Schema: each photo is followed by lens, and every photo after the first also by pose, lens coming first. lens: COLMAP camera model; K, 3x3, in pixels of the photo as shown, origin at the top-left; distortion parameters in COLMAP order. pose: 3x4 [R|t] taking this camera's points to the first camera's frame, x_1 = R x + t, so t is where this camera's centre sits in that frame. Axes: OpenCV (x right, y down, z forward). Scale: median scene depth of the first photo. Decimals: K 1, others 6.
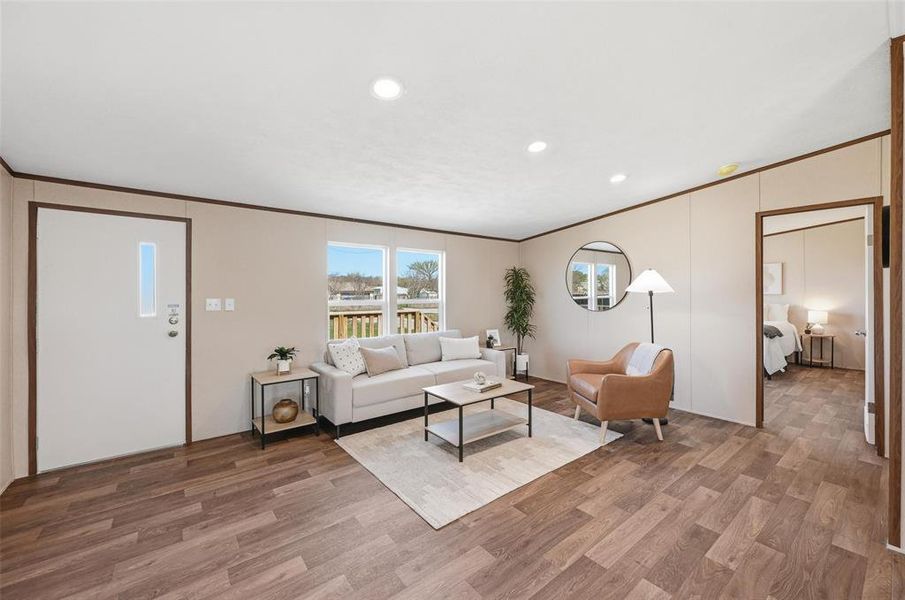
lens RADIAL K [[359.3, 0, 454.9], [0, 359.3, 295.4], [0, 0, 1]] dist [0.001116, 0.000032]
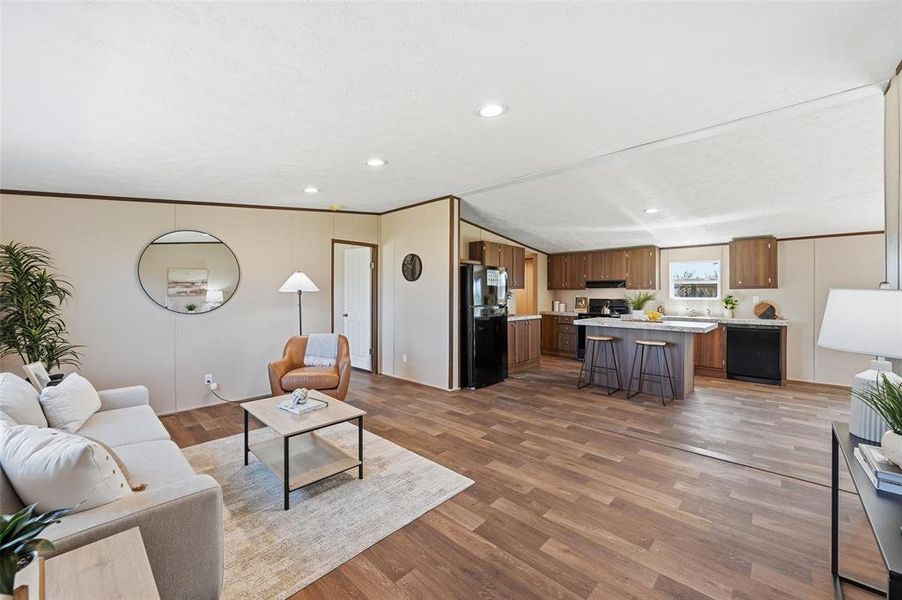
lens RADIAL K [[358.2, 0, 453.4], [0, 358.2, 295.4], [0, 0, 1]] dist [0.001116, 0.000032]
pose [[-0.139280, -0.006165, 0.990234, -1.163154], [0.003271, 0.999972, 0.006686, -0.003657], [-0.990248, 0.004170, -0.139256, 1.148621]]
